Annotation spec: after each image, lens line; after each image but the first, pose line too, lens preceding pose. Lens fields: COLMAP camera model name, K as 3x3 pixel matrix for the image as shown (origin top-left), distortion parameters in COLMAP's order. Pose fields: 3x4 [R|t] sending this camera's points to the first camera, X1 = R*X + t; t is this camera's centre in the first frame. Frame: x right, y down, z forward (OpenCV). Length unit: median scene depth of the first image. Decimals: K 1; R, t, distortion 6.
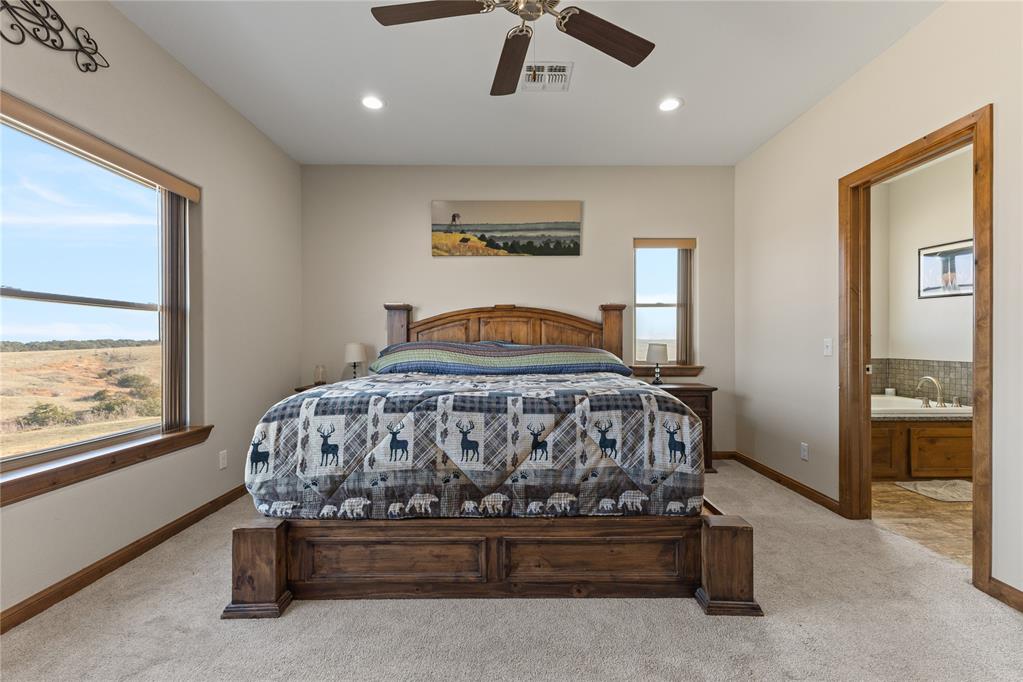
lens RADIAL K [[442.7, 0, 512.3], [0, 442.7, 344.1], [0, 0, 1]] dist [0.010567, 0.000172]
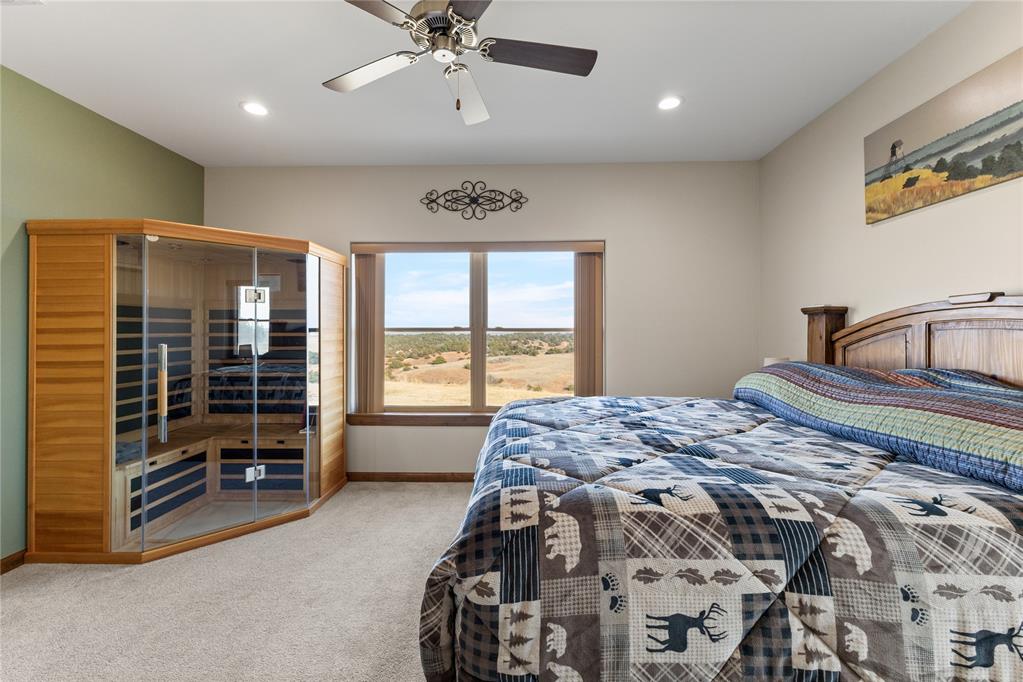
lens RADIAL K [[442.7, 0, 513.4], [0, 442.7, 333.2], [0, 0, 1]] dist [0.010567, 0.000172]
pose [[-0.019573, 0.001967, -0.999807, 0.460349], [0.001603, 0.999997, 0.001936, -0.048320], [0.999807, -0.001565, -0.019576, 0.515981]]
